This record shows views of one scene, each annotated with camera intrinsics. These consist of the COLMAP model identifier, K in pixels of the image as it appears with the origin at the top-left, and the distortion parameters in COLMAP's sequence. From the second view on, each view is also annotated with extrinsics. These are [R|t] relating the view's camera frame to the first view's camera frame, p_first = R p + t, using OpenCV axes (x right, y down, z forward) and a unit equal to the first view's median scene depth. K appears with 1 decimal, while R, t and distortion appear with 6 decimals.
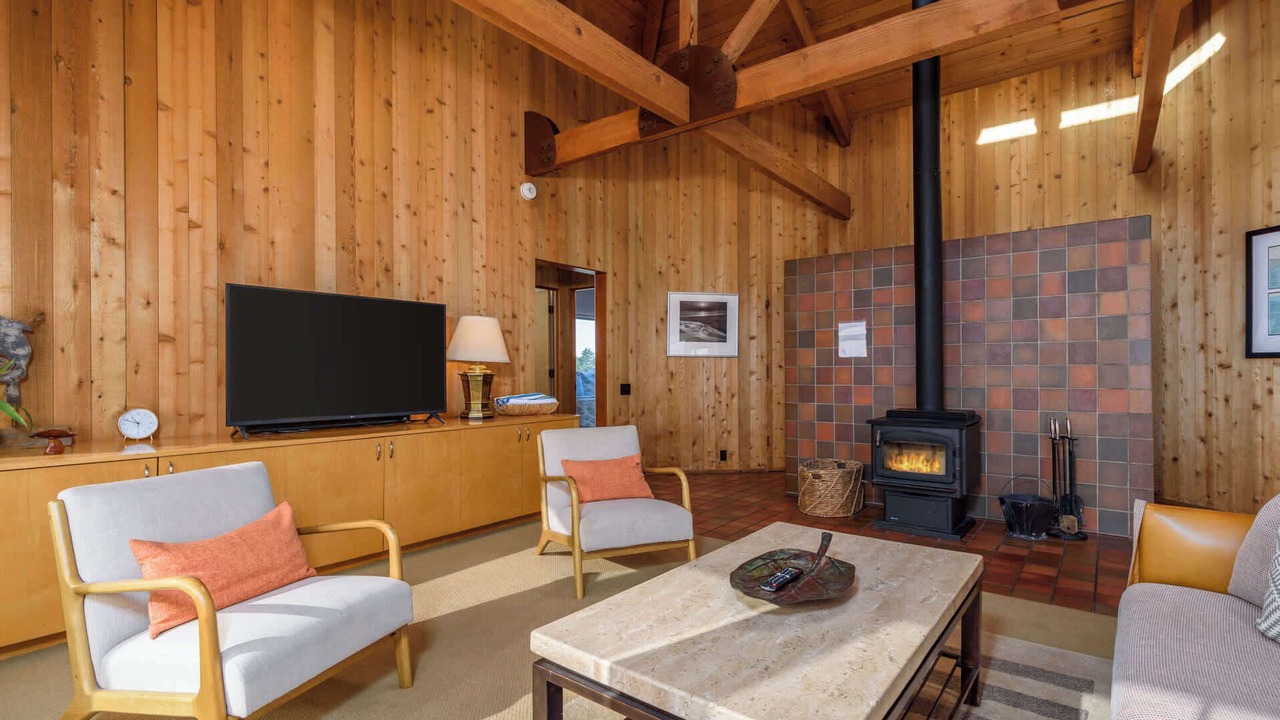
lens RADIAL K [[595.7, 0, 644.8], [0, 595.7, 370.8], [0, 0, 1]] dist [0.004344, 0.000339]
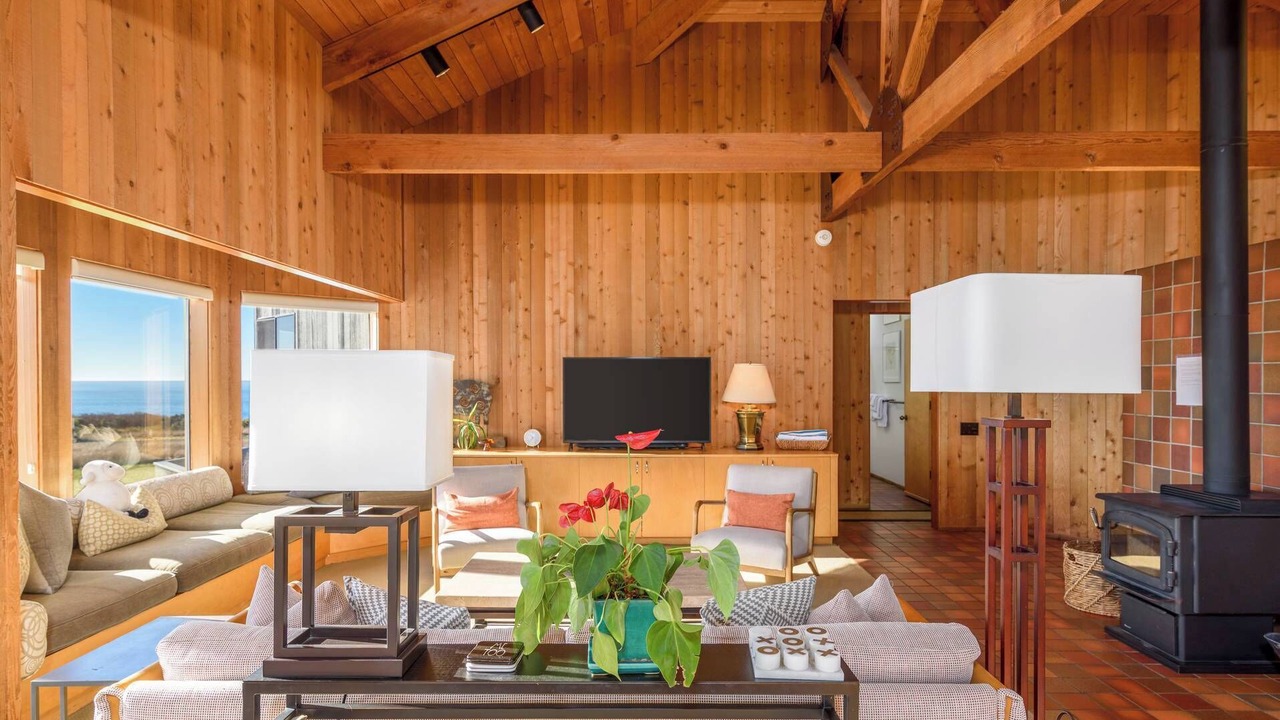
lens RADIAL K [[715.3, 0, 636.6], [0, 715.3, 389.1], [0, 0, 1]] dist [-0.000381, 0.000521]
pose [[0.608934, 0.015336, -0.793073, 0.744153], [-0.001068, 0.999828, 0.018514, -0.069077], [0.793220, -0.010427, 0.608846, -0.043567]]
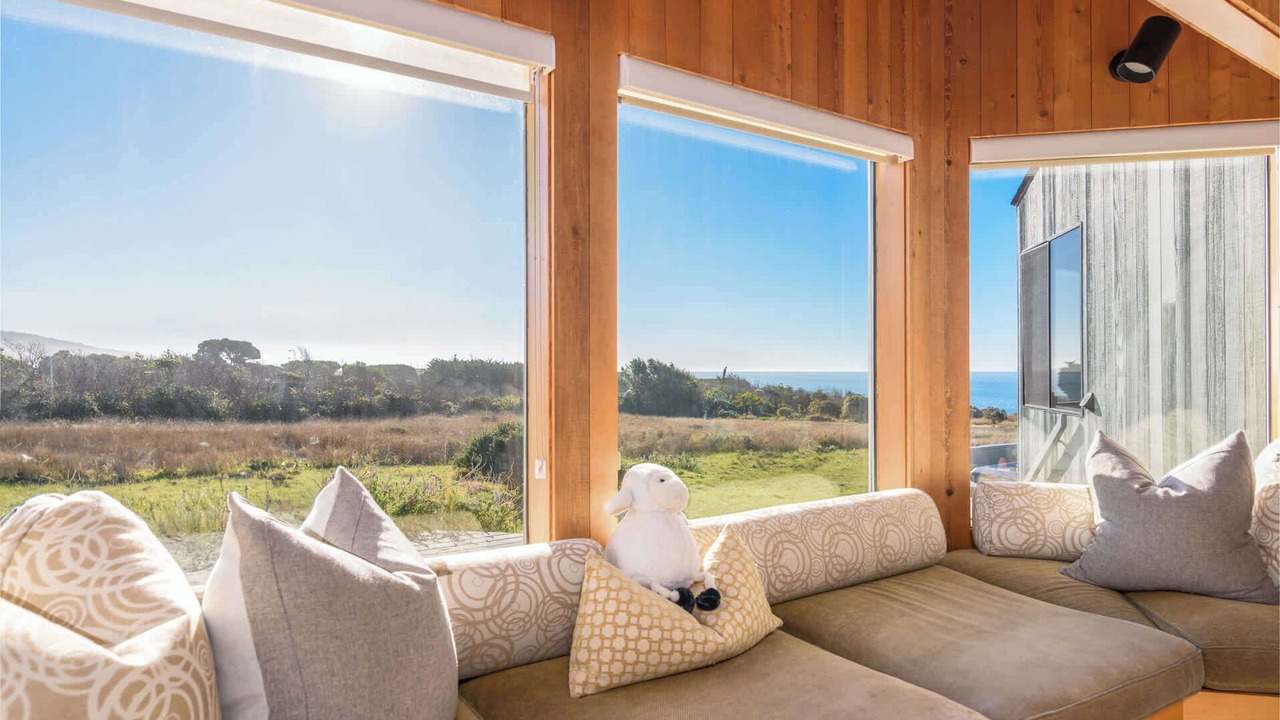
lens RADIAL K [[743.9, 0, 640.0], [0, 743.9, 360.0], [0, 0, 1]] dist [0.001499, 0.000231]
pose [[-0.318272, -0.006838, -0.947975, -0.024304], [0.003793, 0.999957, -0.008487, -0.014952], [0.947992, -0.006297, -0.318232, 0.115952]]
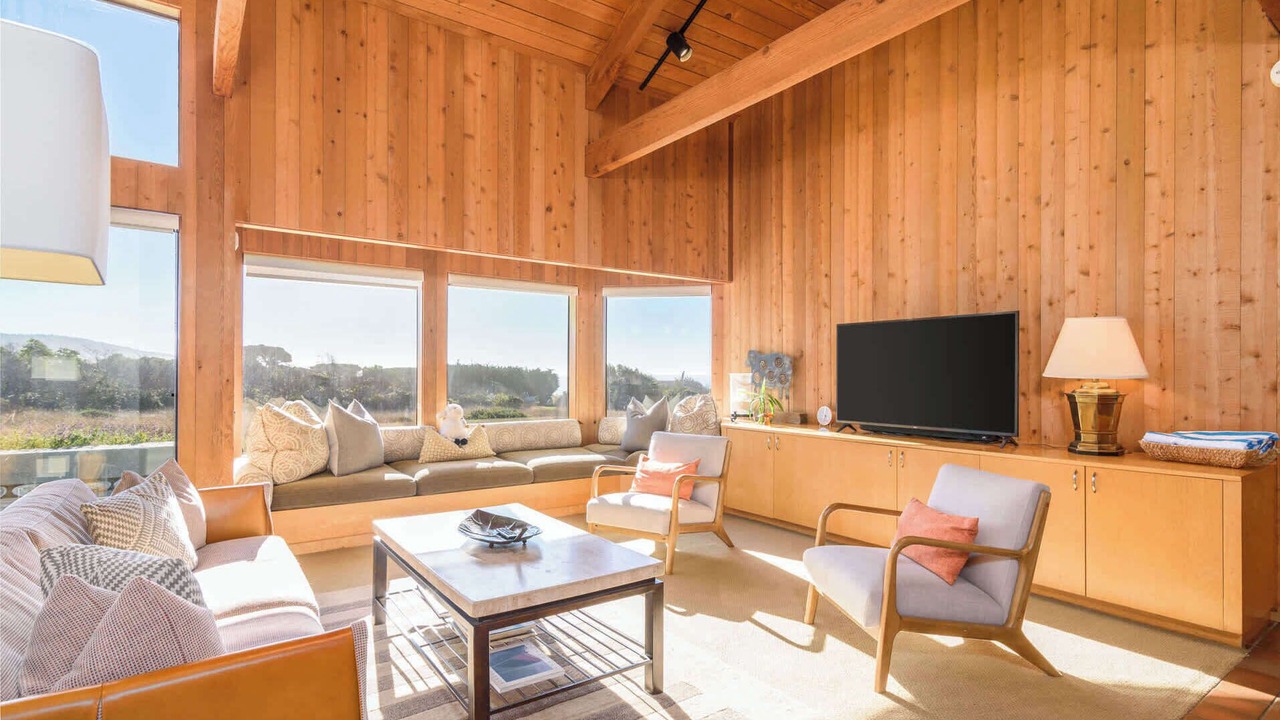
lens RADIAL K [[627.3, 0, 644.2], [0, 627.3, 373.2], [0, 0, 1]] dist [0.004079, 0.000441]
pose [[-0.279287, 0.002937, -0.960203, 0.658586], [-0.003151, 0.999987, 0.003975, -0.022970], [0.960203, 0.004136, -0.279274, 0.712803]]
